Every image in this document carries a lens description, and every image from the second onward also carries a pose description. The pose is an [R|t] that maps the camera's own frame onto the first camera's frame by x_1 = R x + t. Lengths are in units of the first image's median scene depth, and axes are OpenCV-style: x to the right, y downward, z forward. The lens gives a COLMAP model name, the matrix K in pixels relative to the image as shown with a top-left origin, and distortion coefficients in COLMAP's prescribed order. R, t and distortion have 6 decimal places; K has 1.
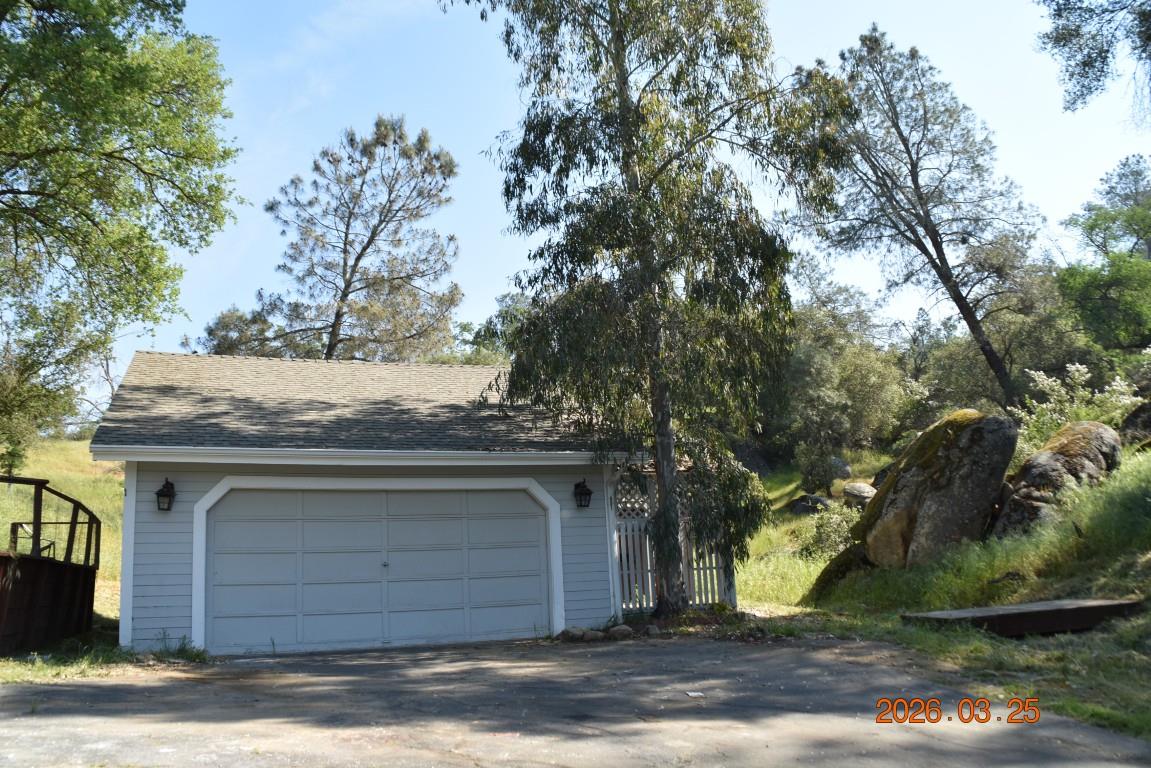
lens RADIAL K [[909.2, 0, 569.6], [0, 909.2, 377.7], [0, 0, 1]] dist [-0.174100, 0.126004]
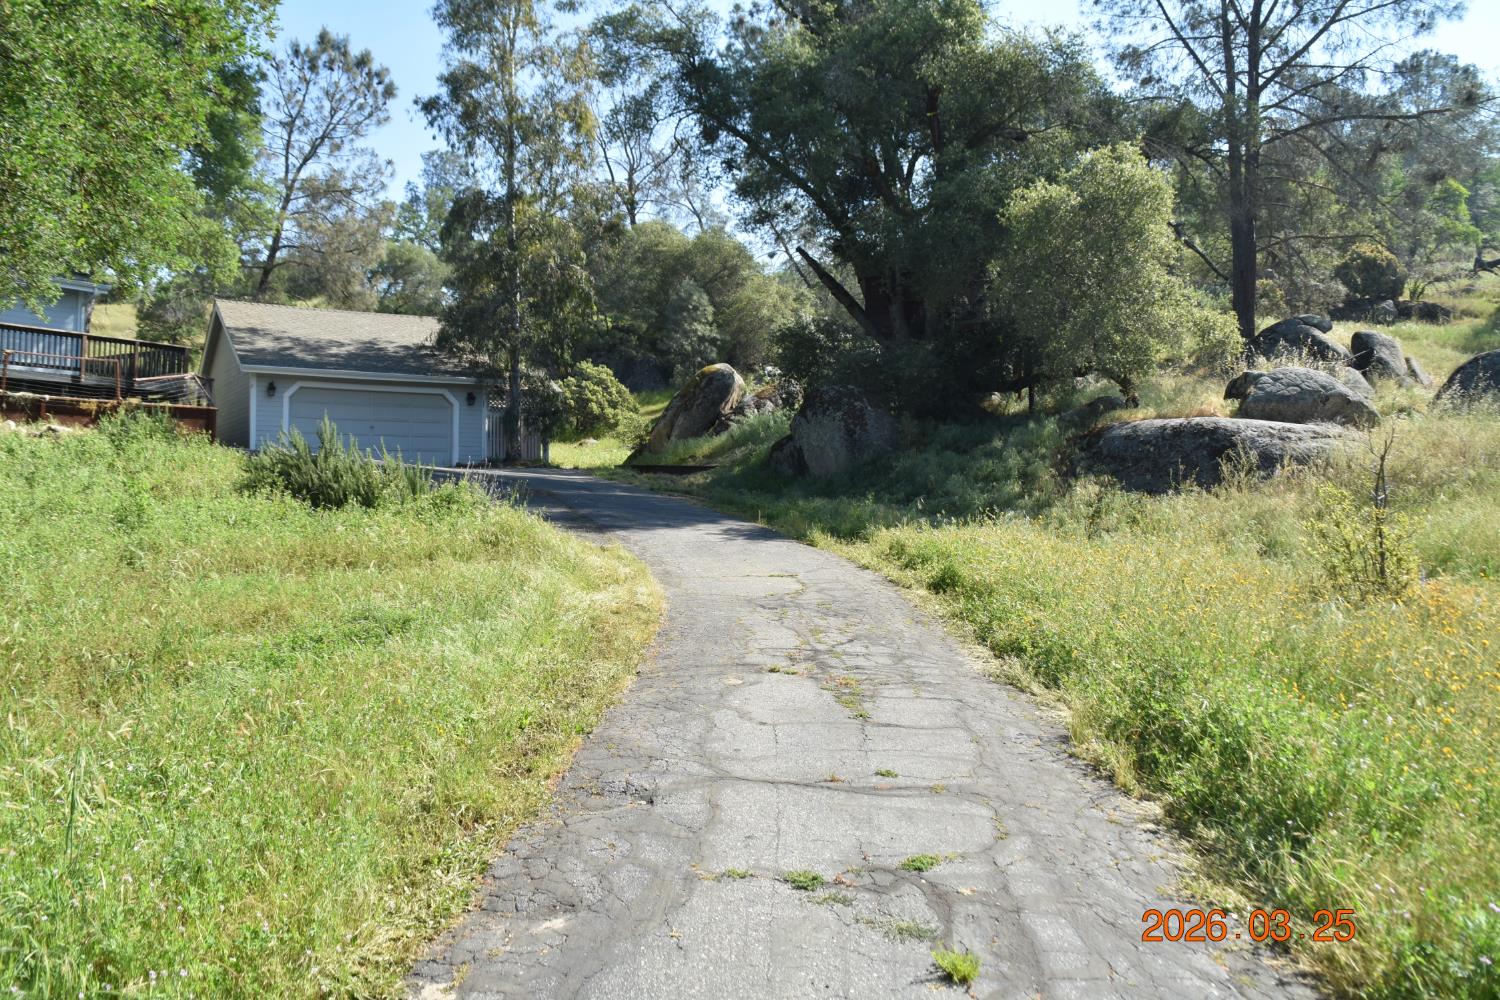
lens RADIAL K [[1184.9, 0, 742.3], [0, 1184.9, 491.8], [0, 0, 1]] dist [-0.174100, 0.126004]
pose [[0.977373, 0.053873, 0.204549, 0.072938], [-0.094860, 0.975961, 0.196216, -0.213371], [-0.189061, -0.211180, 0.958989, -1.491084]]
